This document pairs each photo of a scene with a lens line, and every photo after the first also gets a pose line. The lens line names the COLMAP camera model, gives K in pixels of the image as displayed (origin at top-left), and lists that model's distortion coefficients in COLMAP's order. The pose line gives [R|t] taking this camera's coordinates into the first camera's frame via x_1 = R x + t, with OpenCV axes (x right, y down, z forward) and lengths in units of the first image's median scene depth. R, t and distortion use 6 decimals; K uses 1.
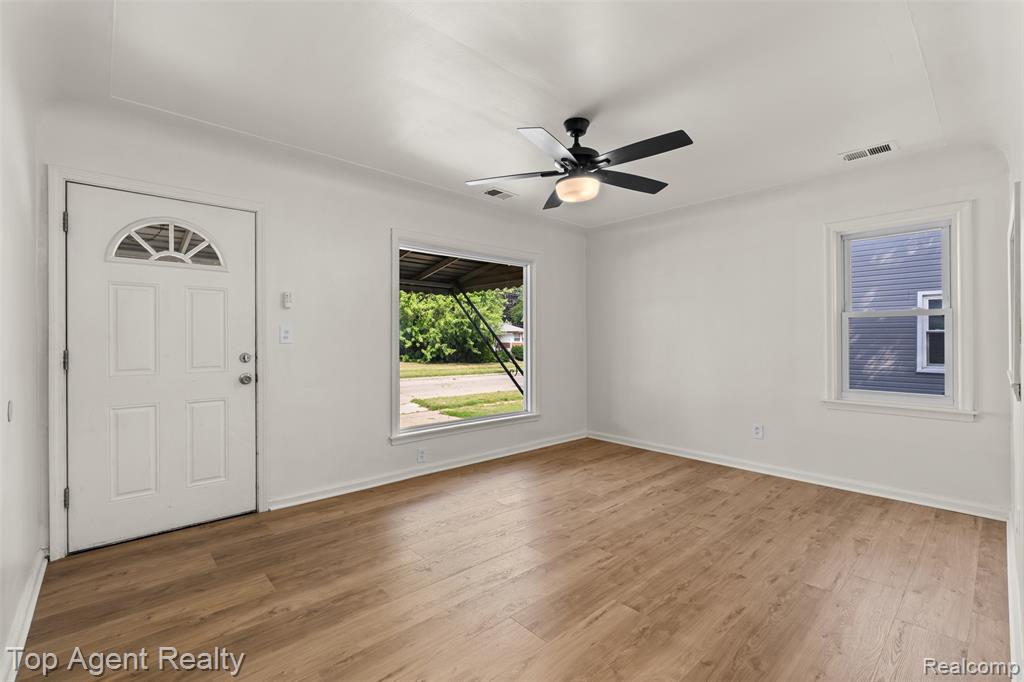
lens RADIAL K [[449.1, 0, 513.6], [0, 449.1, 341.5], [0, 0, 1]] dist [-0.001912, -0.000544]
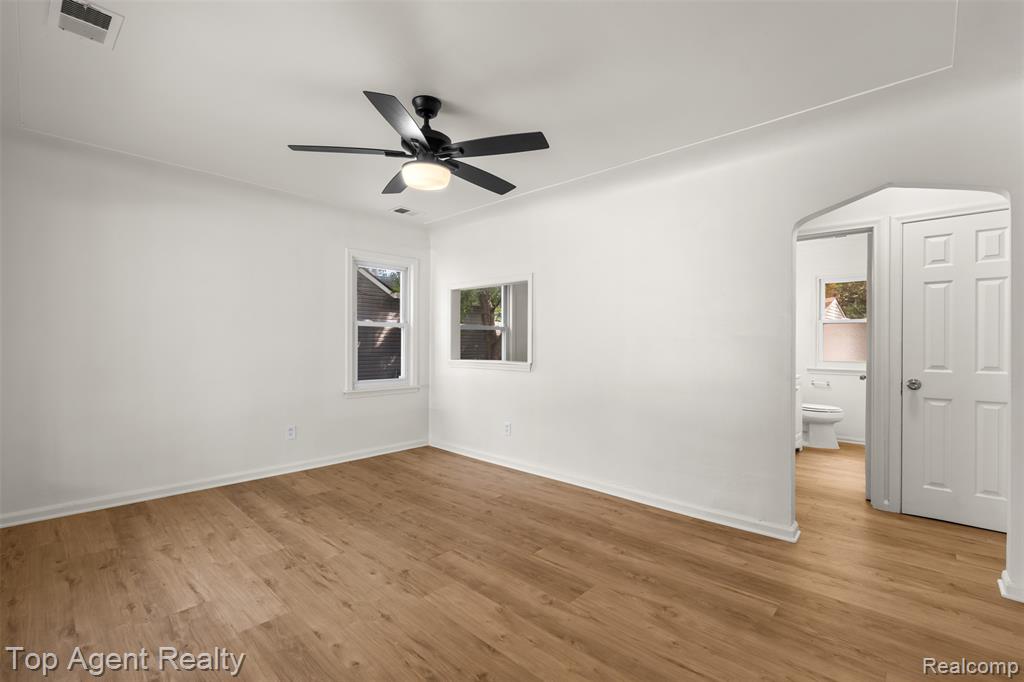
lens RADIAL K [[449.1, 0, 511.9], [0, 449.1, 341.7], [0, 0, 1]] dist [-0.001912, -0.000544]
pose [[-0.072110, 0.003600, 0.997390, -0.700048], [-0.002592, 0.999989, -0.003797, -0.003157], [-0.997393, -0.002859, -0.072100, 0.796097]]
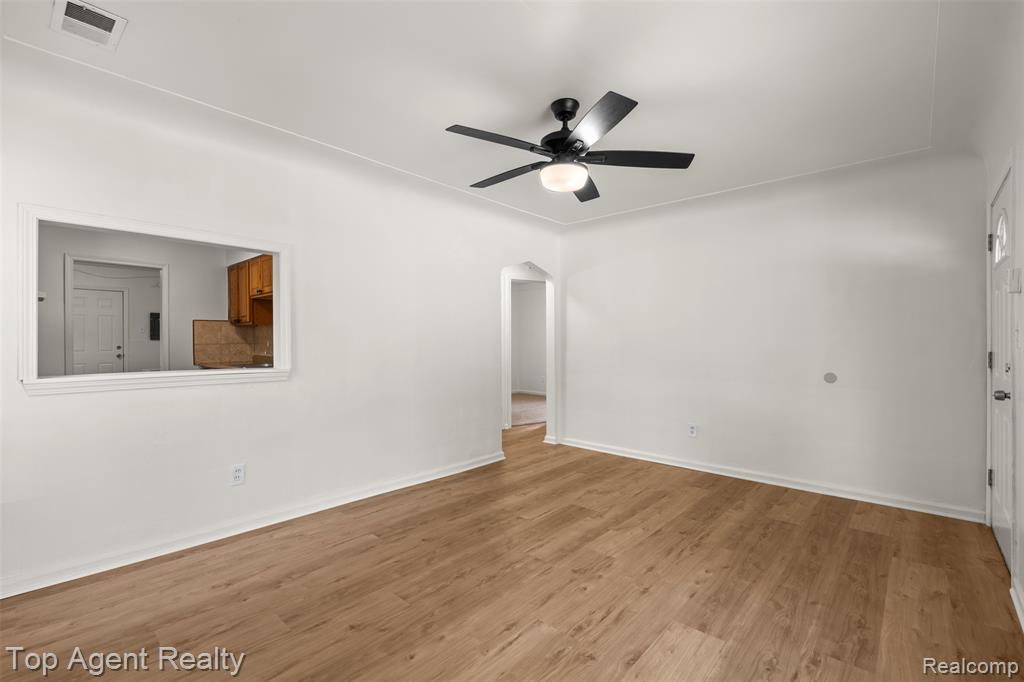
lens RADIAL K [[449.1, 0, 513.1], [0, 449.1, 339.2], [0, 0, 1]] dist [-0.001912, -0.000544]
pose [[-0.995843, -0.003205, -0.091030, 0.296473], [-0.002811, 0.999986, -0.004458, -0.005461], [0.091043, -0.004183, -0.995838, 1.712769]]
